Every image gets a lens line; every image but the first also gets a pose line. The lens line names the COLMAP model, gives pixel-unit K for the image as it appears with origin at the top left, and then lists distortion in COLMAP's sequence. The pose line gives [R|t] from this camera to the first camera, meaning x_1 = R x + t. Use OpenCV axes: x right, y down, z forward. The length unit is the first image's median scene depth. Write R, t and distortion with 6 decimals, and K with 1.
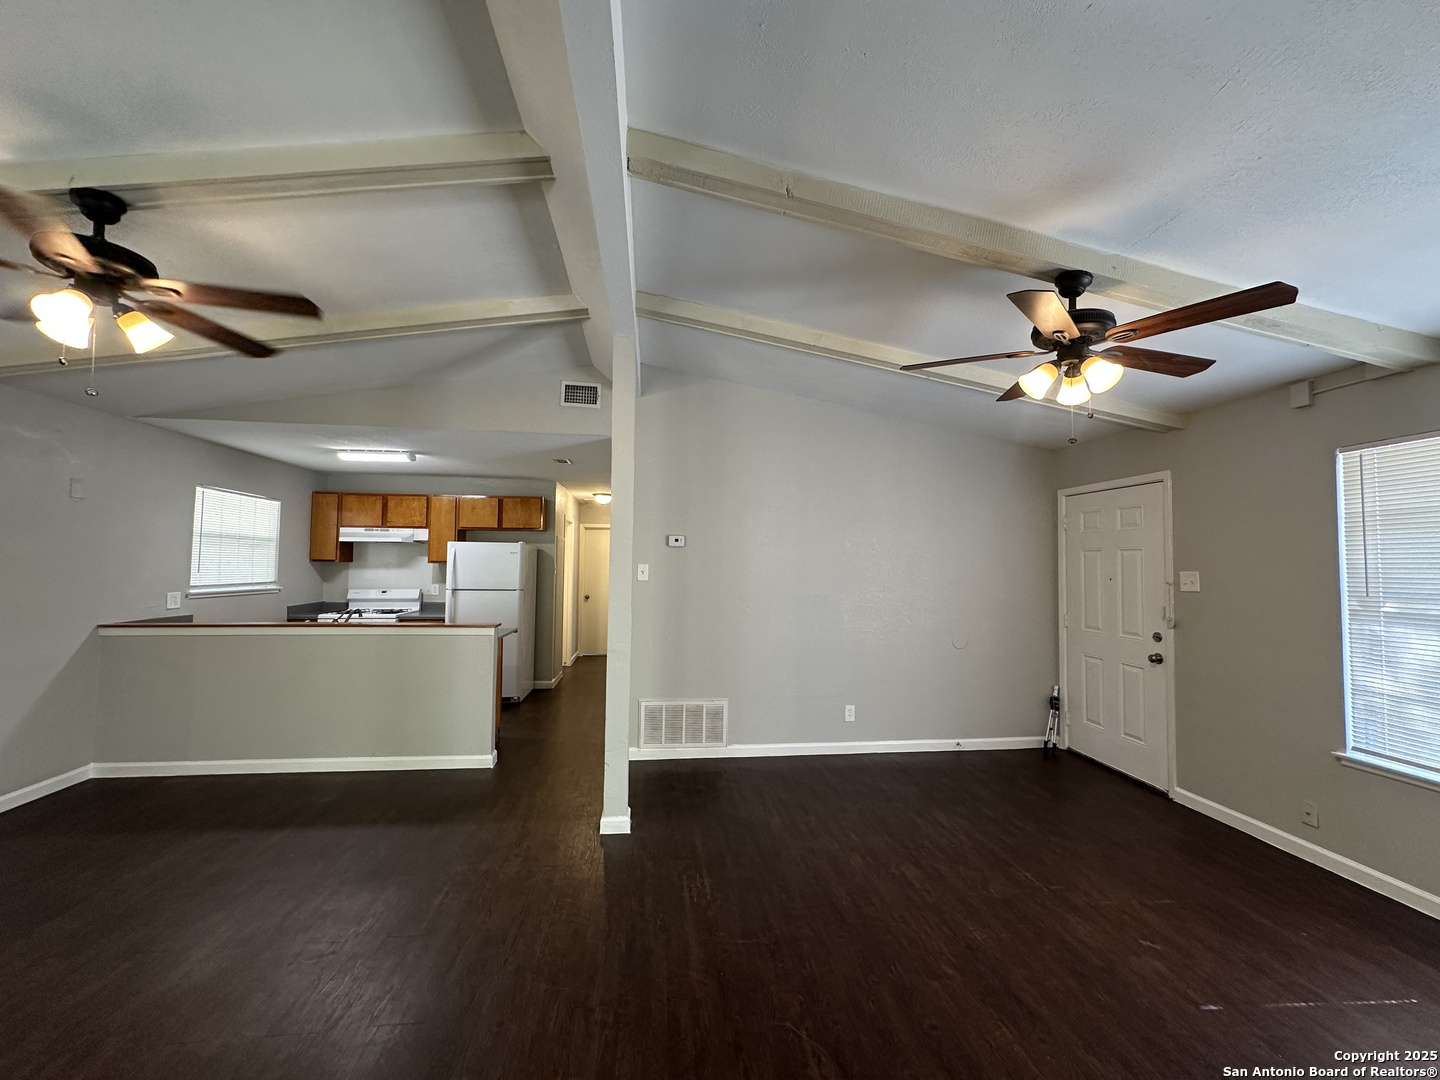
lens RADIAL K [[589.0, 0, 720.0], [0, 589.0, 540.0], [0, 0, 1]] dist [0.007583, 0.000029]
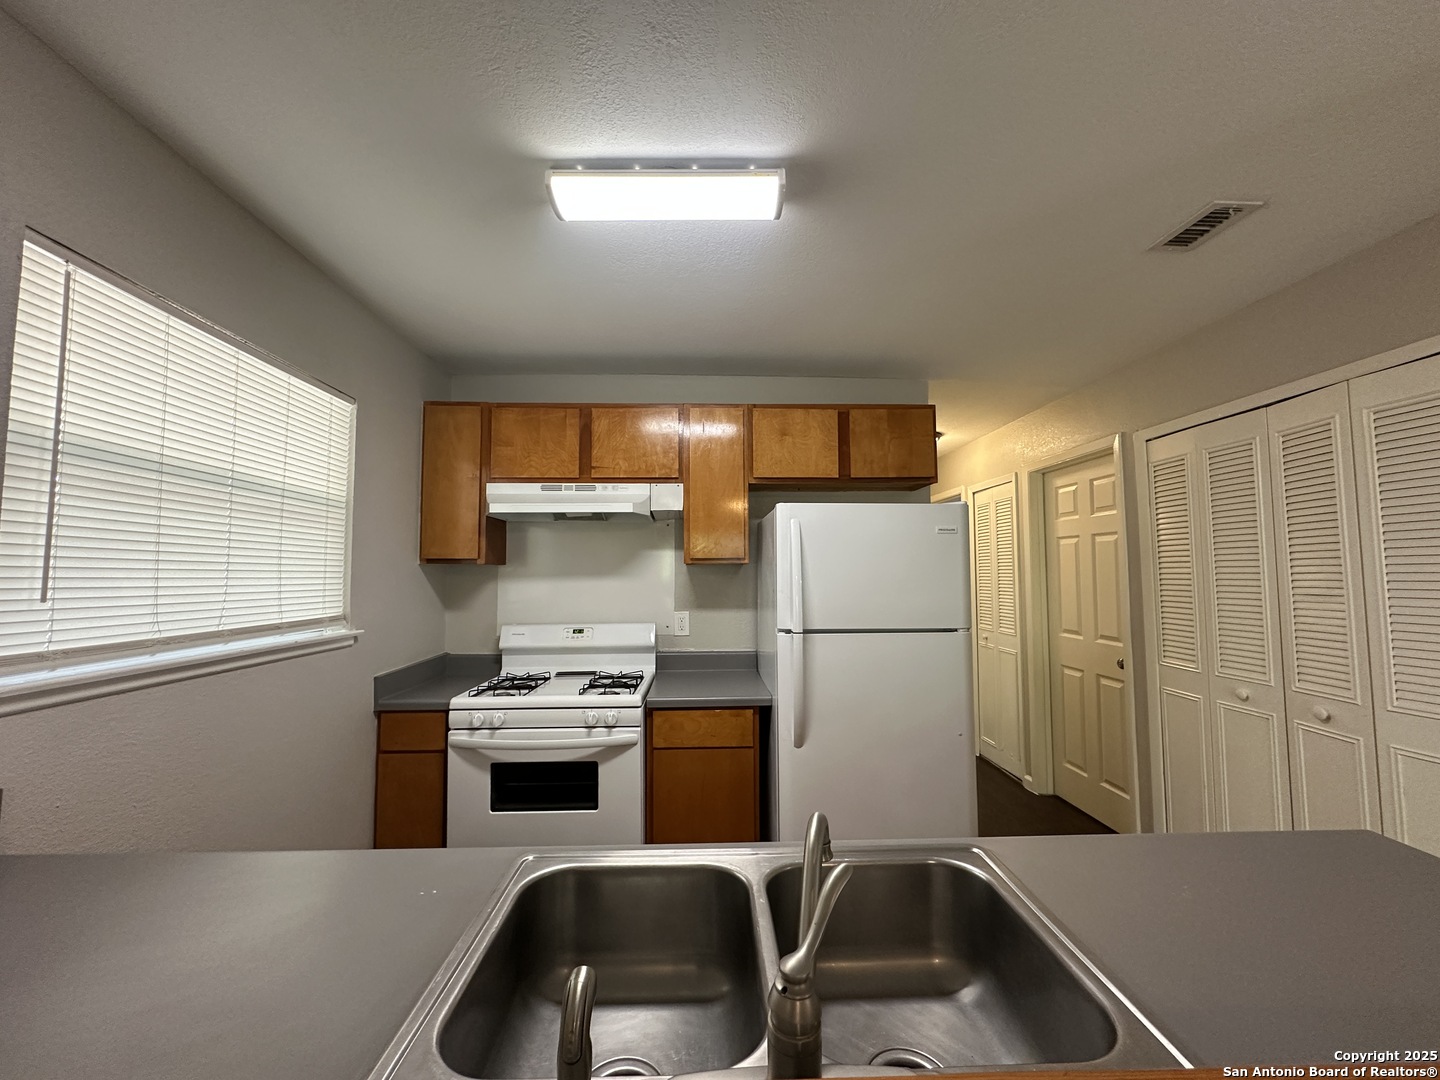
lens RADIAL K [[570.6, 0, 719.1], [0, 570.6, 541.5], [0, 0, 1]] dist [0.000827, 0.000359]
pose [[0.997842, -0.019224, -0.062790, -0.447491], [0.018430, 0.999743, -0.013213, 0.029373], [0.063027, 0.012028, 0.997939, 0.595212]]
